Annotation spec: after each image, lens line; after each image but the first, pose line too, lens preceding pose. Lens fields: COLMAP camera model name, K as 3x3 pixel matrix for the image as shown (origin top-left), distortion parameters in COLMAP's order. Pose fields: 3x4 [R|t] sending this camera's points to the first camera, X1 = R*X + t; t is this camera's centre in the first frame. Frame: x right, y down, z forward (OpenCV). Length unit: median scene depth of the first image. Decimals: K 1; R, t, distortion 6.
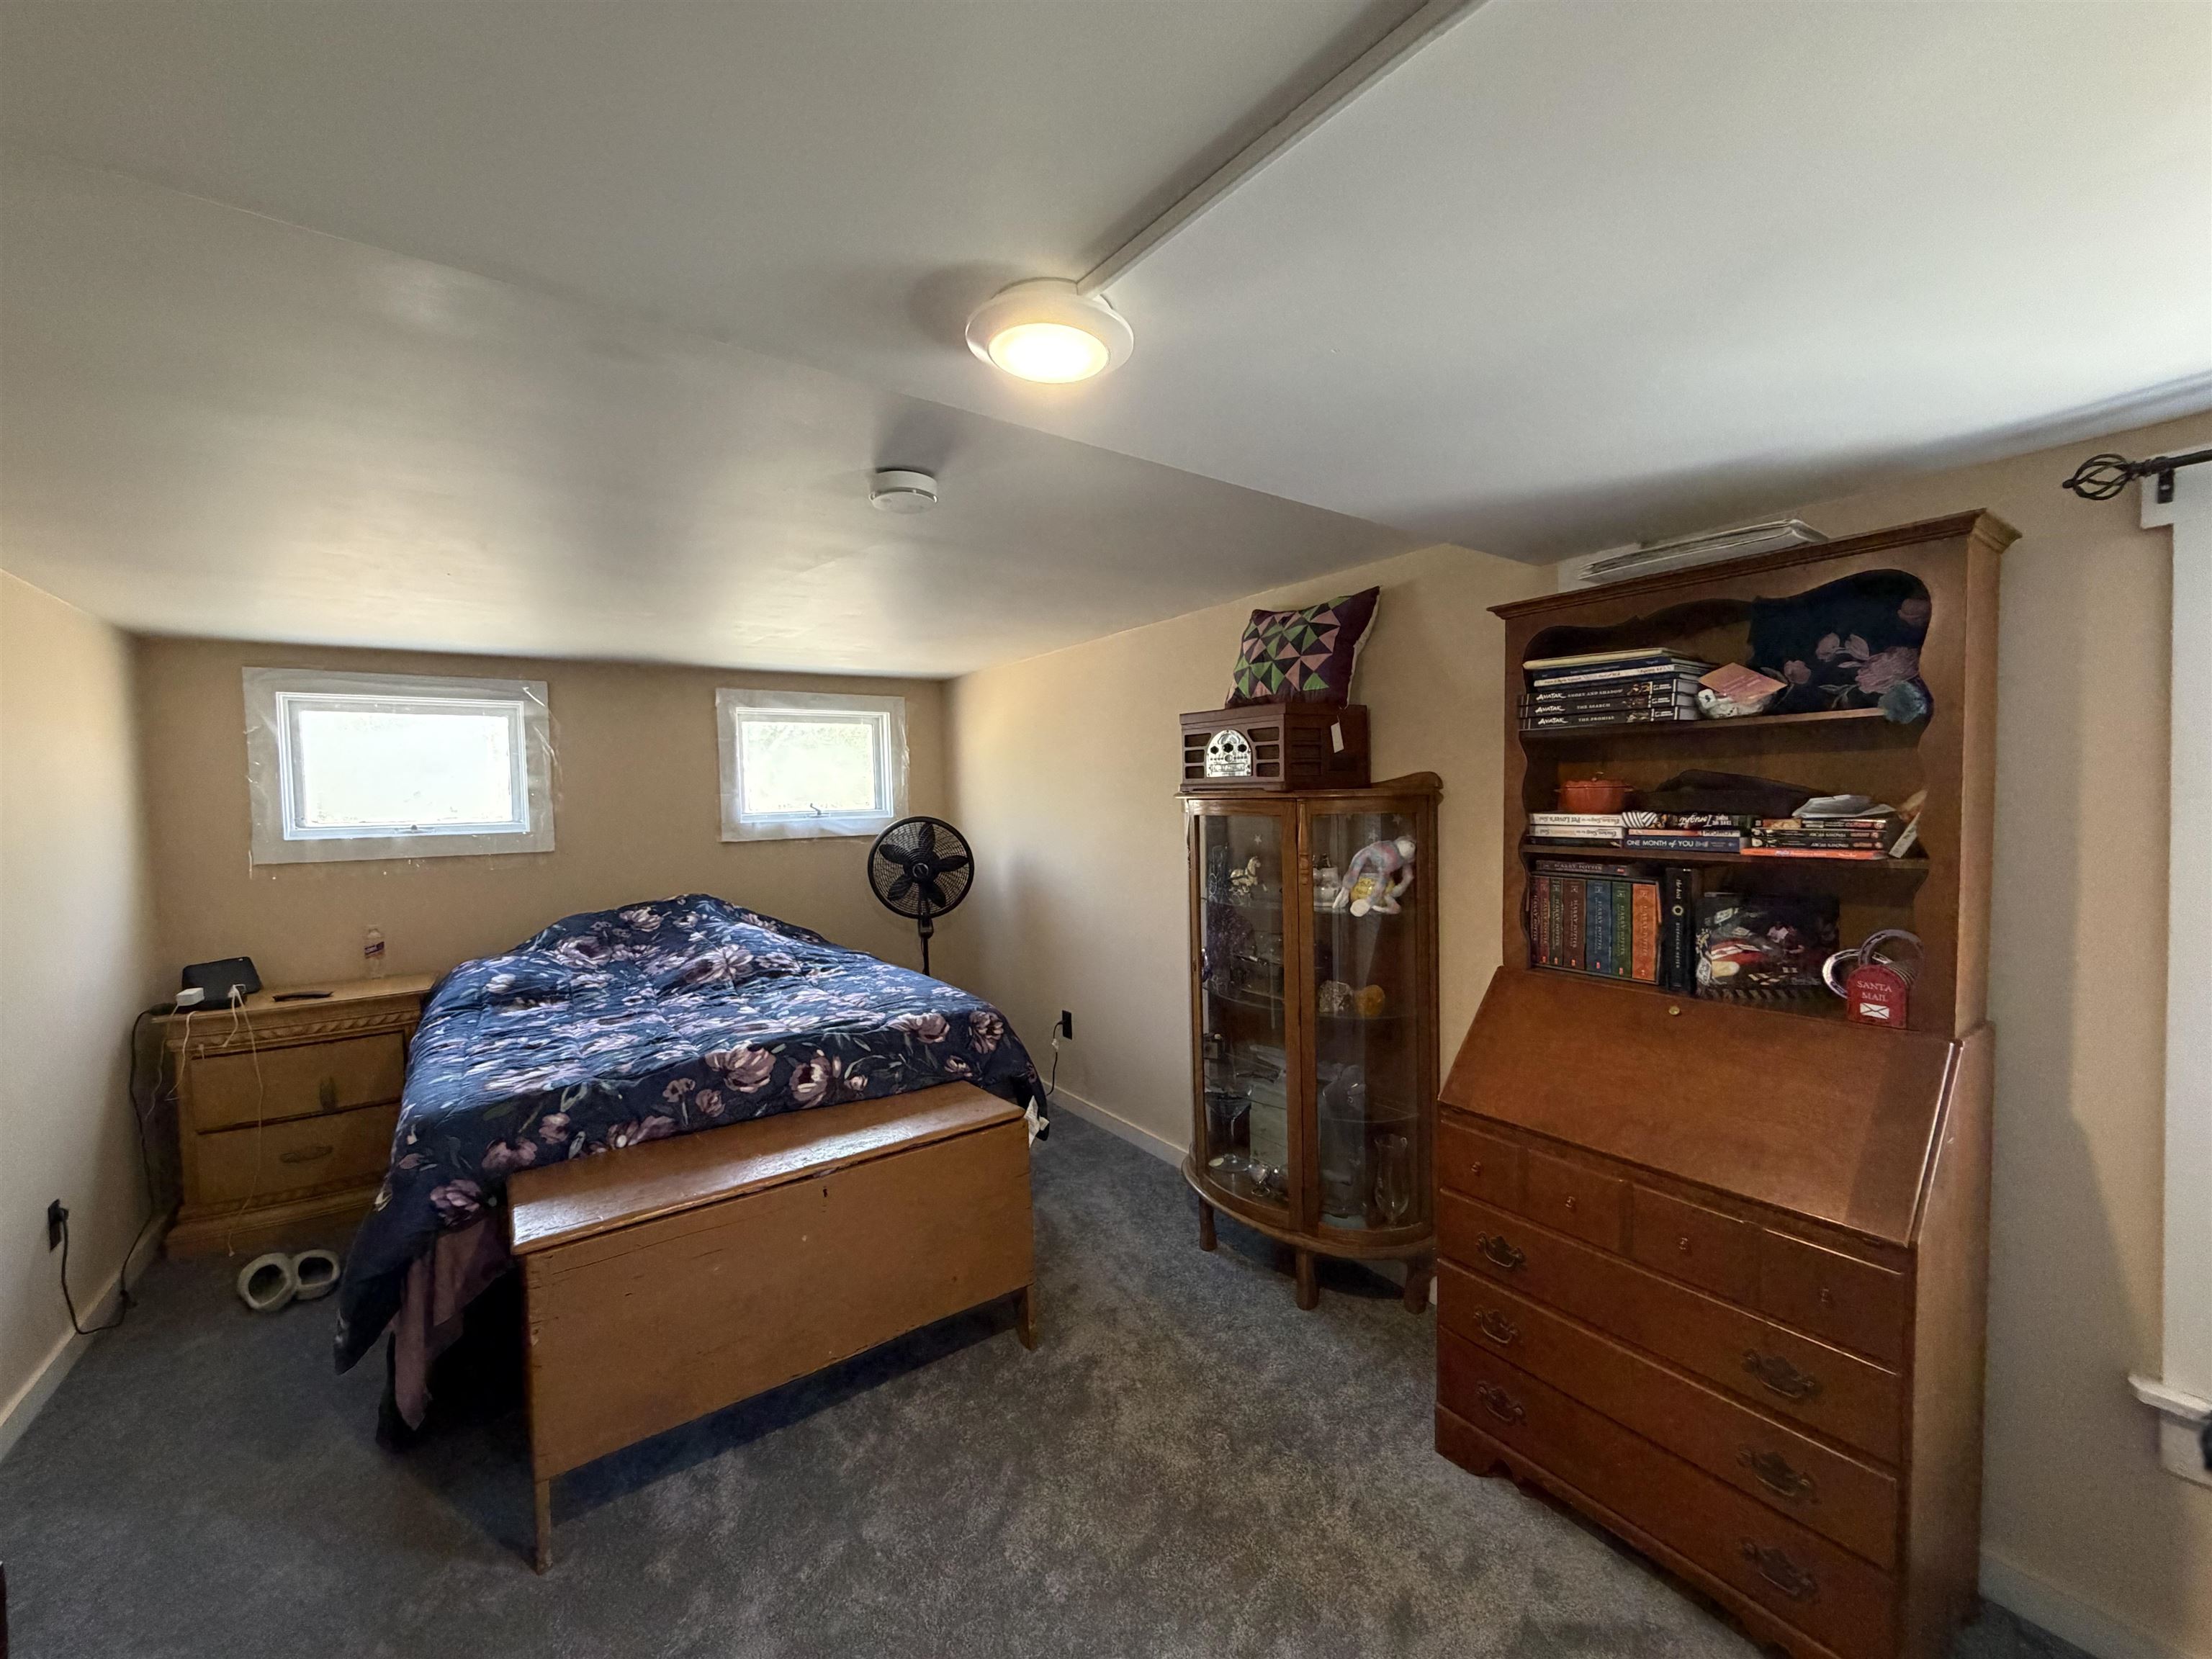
lens RADIAL K [[887.5, 0, 1104.7], [0, 887.5, 830.8], [0, 0, 1]] dist [-0.001917, 0.001326]
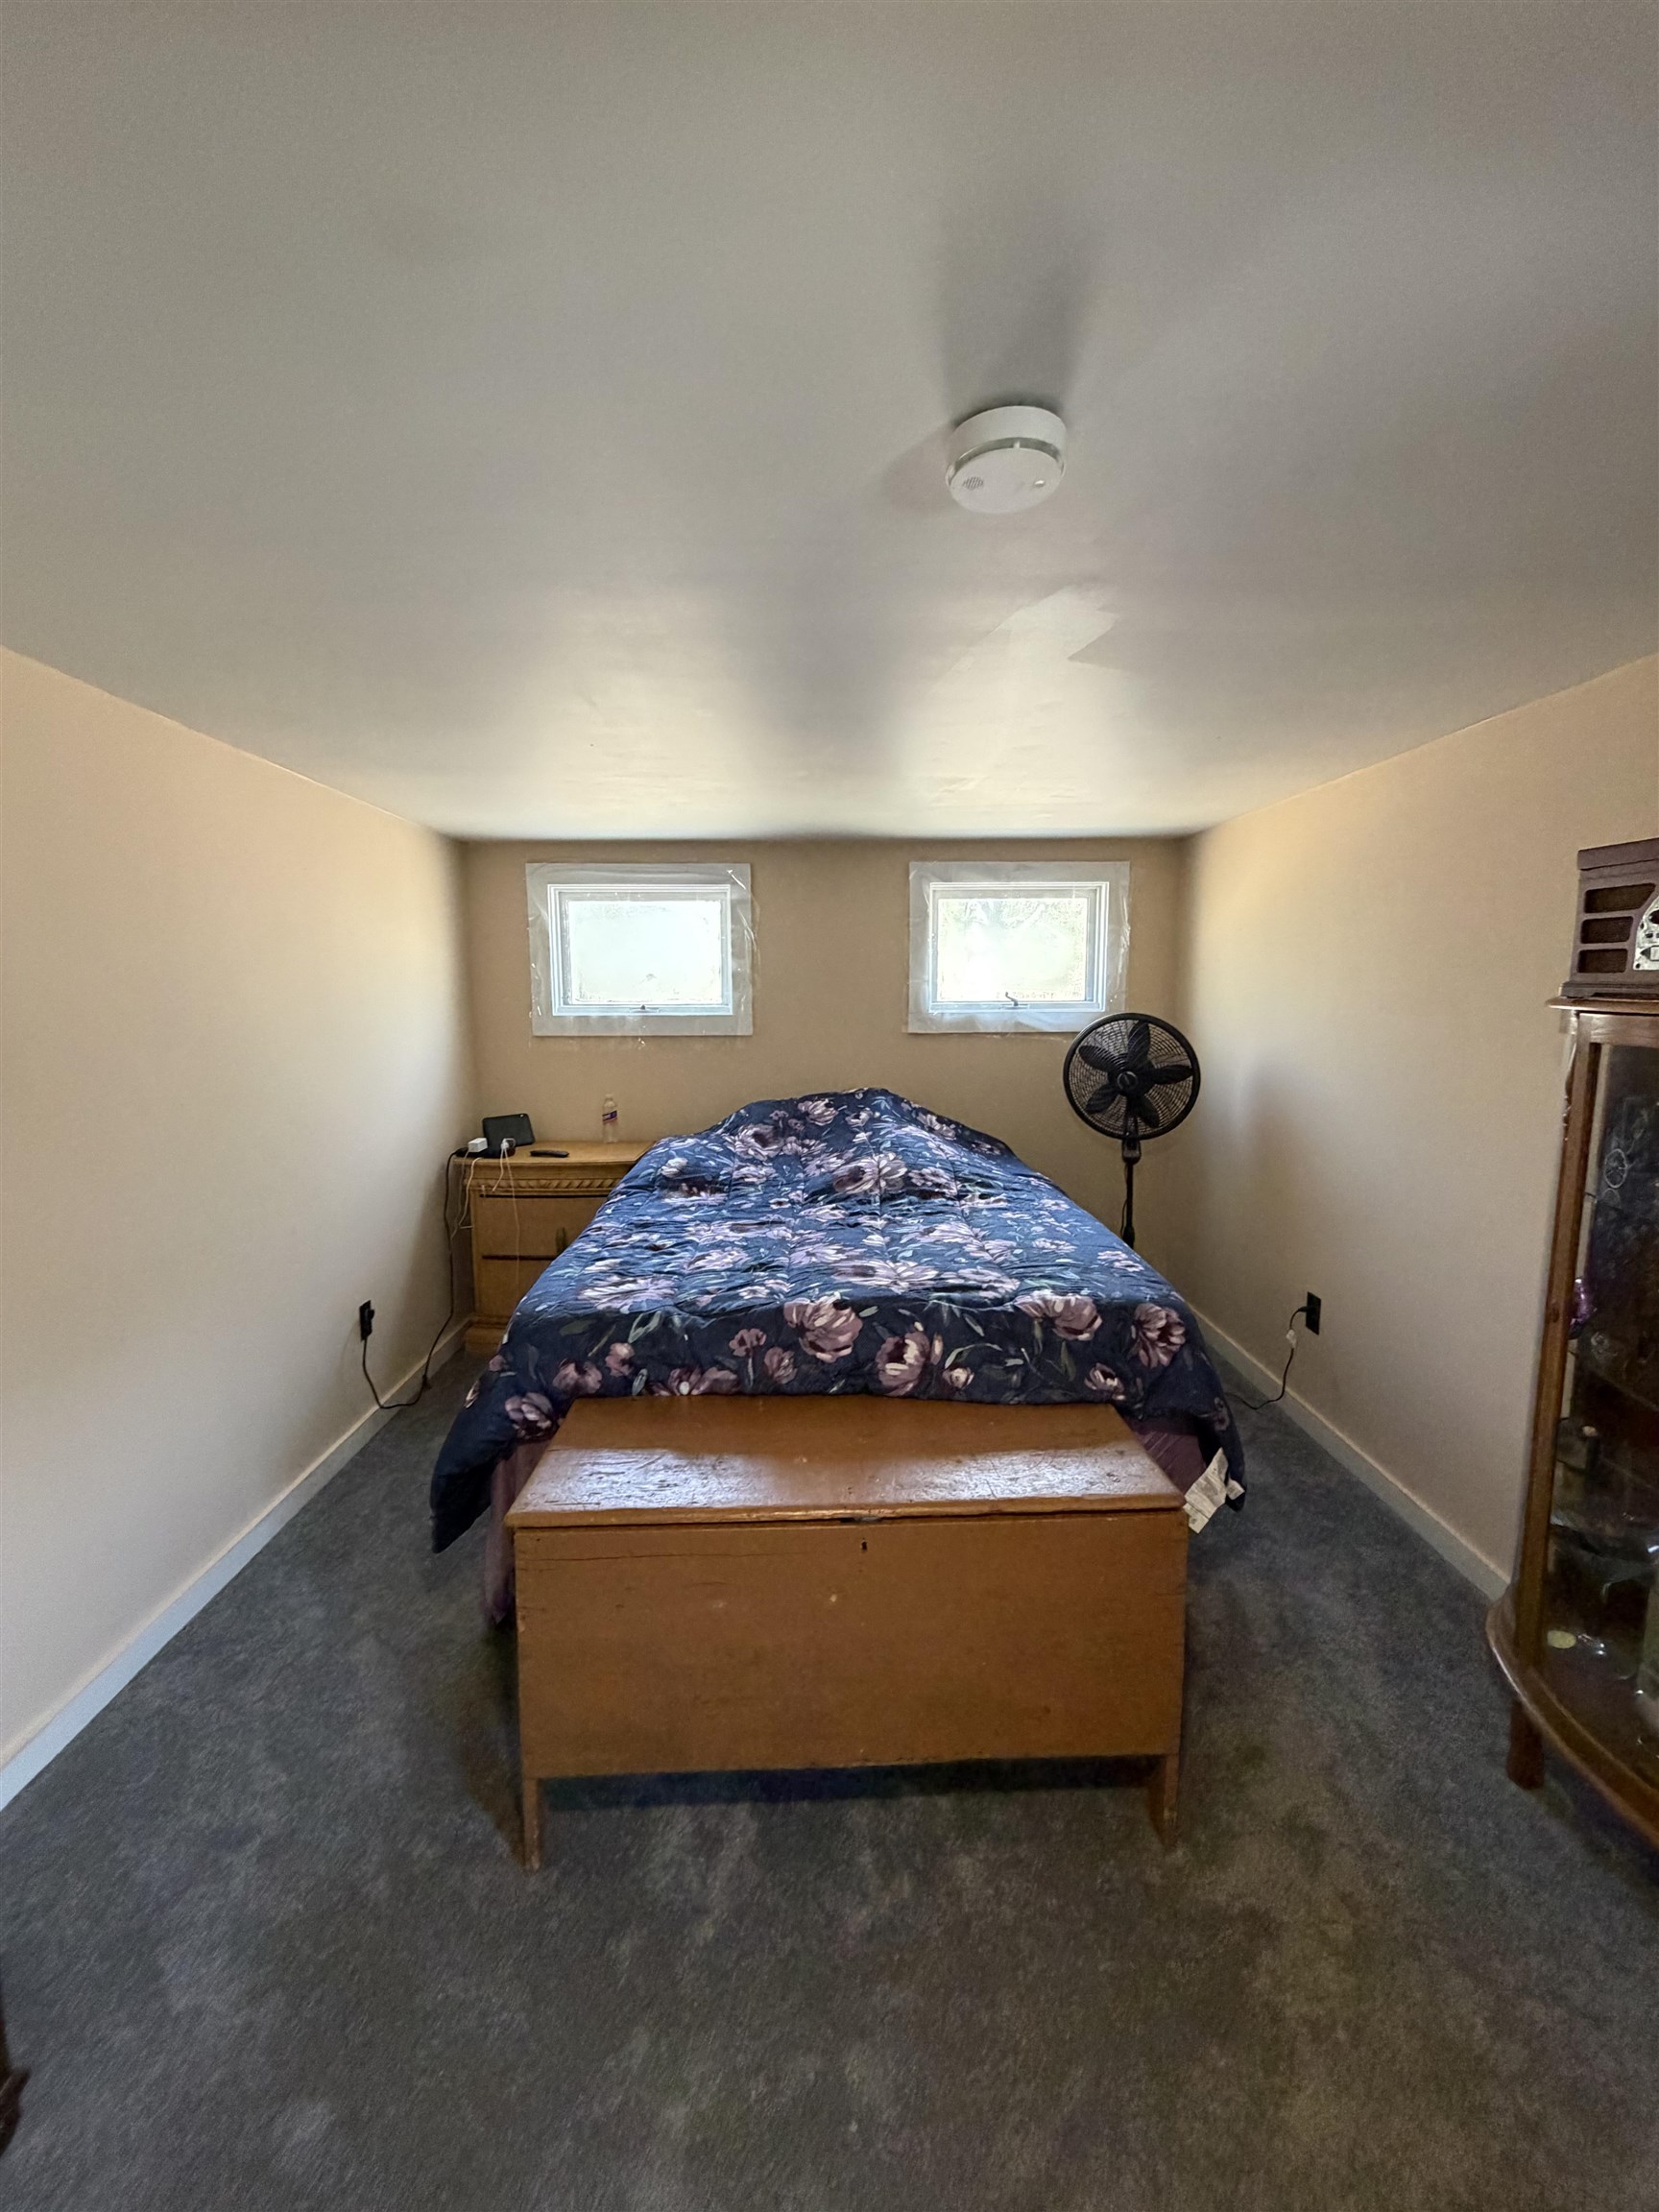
lens RADIAL K [[887.5, 0, 823.7], [0, 887.5, 1100.8], [0, 0, 1]] dist [-0.001917, 0.001326]
pose [[0.826526, 0.092588, -0.555232, 0.017948], [-0.037794, 0.993282, 0.109374, -0.021842], [0.561629, -0.069416, 0.824472, 0.278841]]
